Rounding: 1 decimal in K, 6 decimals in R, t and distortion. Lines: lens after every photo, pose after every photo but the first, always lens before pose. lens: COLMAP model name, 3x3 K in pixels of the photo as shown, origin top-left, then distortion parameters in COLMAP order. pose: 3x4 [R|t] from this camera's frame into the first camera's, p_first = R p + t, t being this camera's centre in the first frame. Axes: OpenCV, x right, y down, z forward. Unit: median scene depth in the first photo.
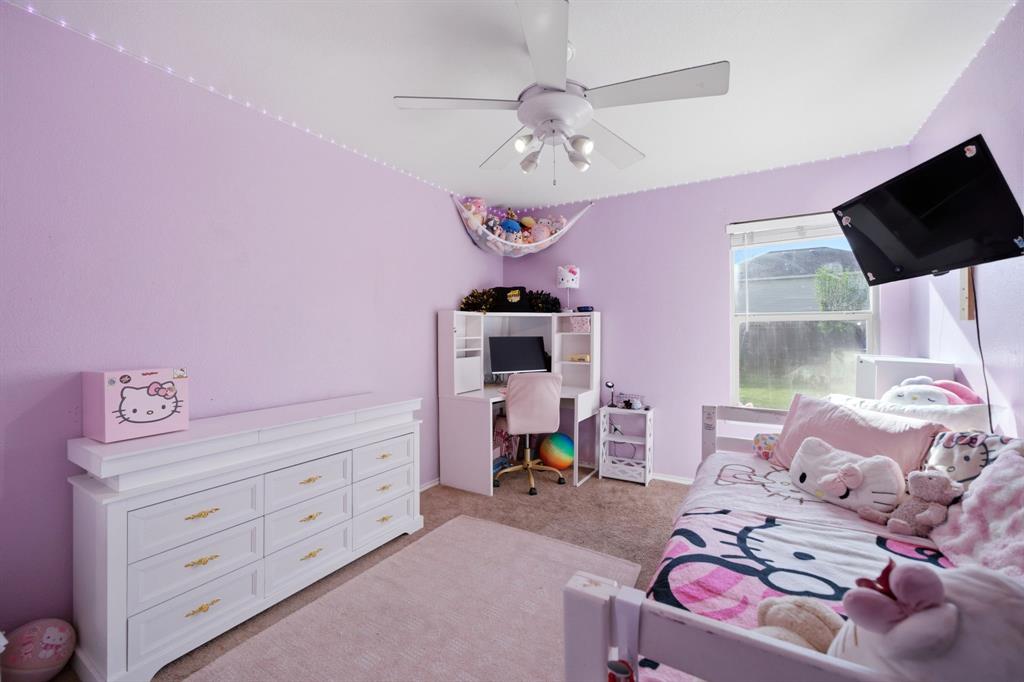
lens RADIAL K [[410.0, 0, 514.2], [0, 410.0, 344.4], [0, 0, 1]] dist [-0.002947, 0.000116]
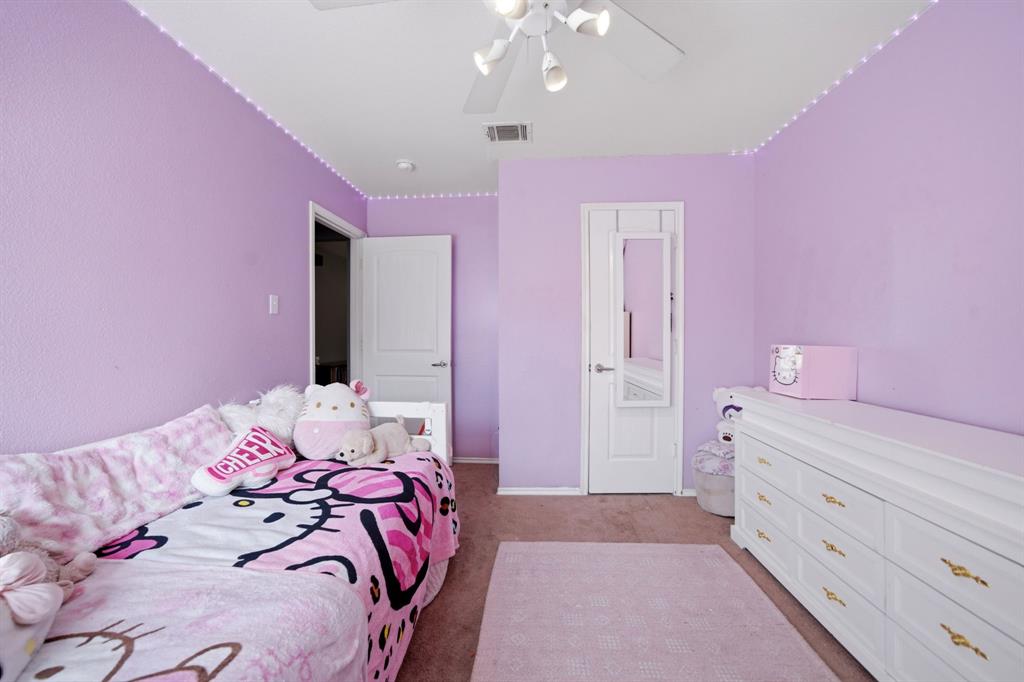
lens RADIAL K [[410.0, 0, 514.2], [0, 410.0, 344.4], [0, 0, 1]] dist [-0.002947, 0.000116]
pose [[-0.875922, 0.016282, -0.482179, 0.647370], [0.003684, 0.999627, 0.027064, 0.025885], [0.482440, 0.021929, -0.875655, 2.193635]]
